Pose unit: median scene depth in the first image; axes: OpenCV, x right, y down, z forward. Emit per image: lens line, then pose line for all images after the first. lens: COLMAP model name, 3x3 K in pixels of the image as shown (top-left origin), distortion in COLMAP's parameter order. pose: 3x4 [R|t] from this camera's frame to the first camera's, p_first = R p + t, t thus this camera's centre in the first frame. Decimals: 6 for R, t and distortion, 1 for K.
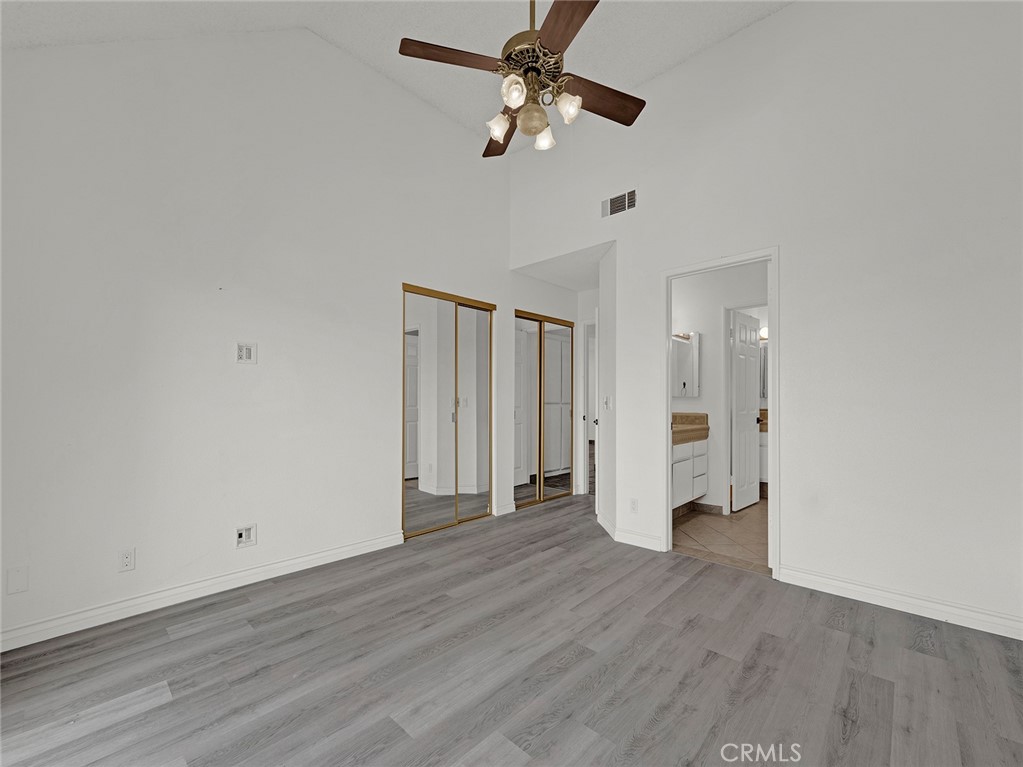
lens RADIAL K [[423.6, 0, 510.5], [0, 423.6, 397.6], [0, 0, 1]] dist [0.002153, -0.000009]
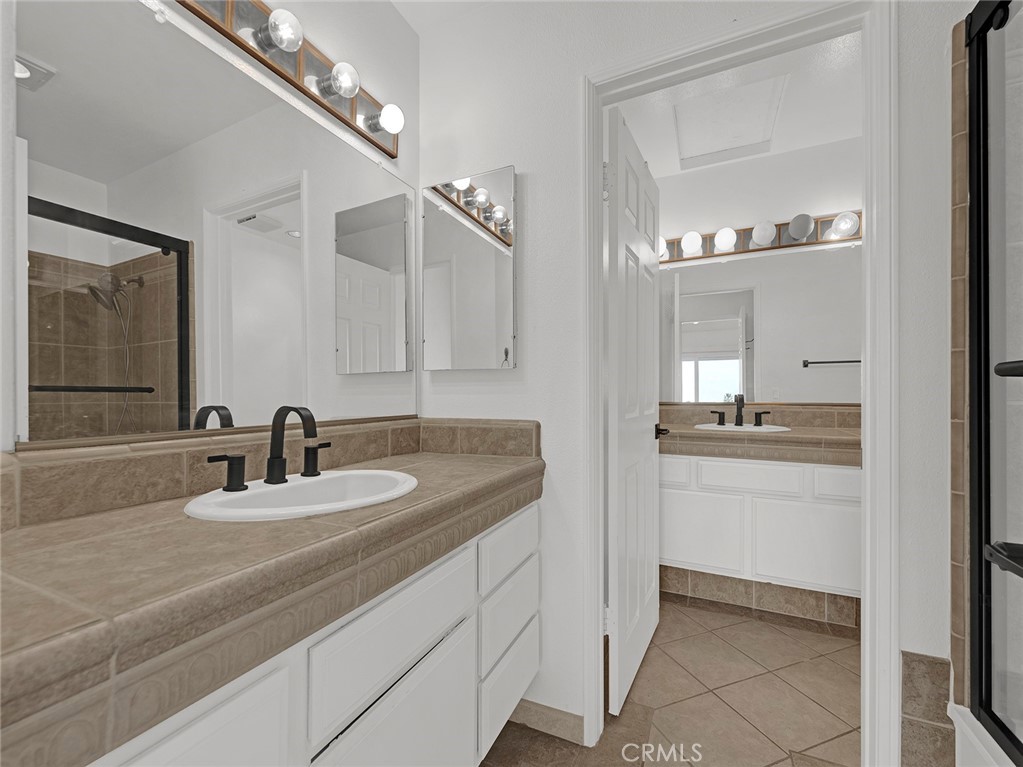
lens RADIAL K [[423.6, 0, 510.5], [0, 423.6, 397.6], [0, 0, 1]] dist [0.002153, -0.000009]
pose [[0.955592, -0.013513, 0.294384, 0.393994], [0.007107, 0.999714, 0.022821, 0.014539], [-0.294609, -0.019715, 0.955415, 0.790418]]
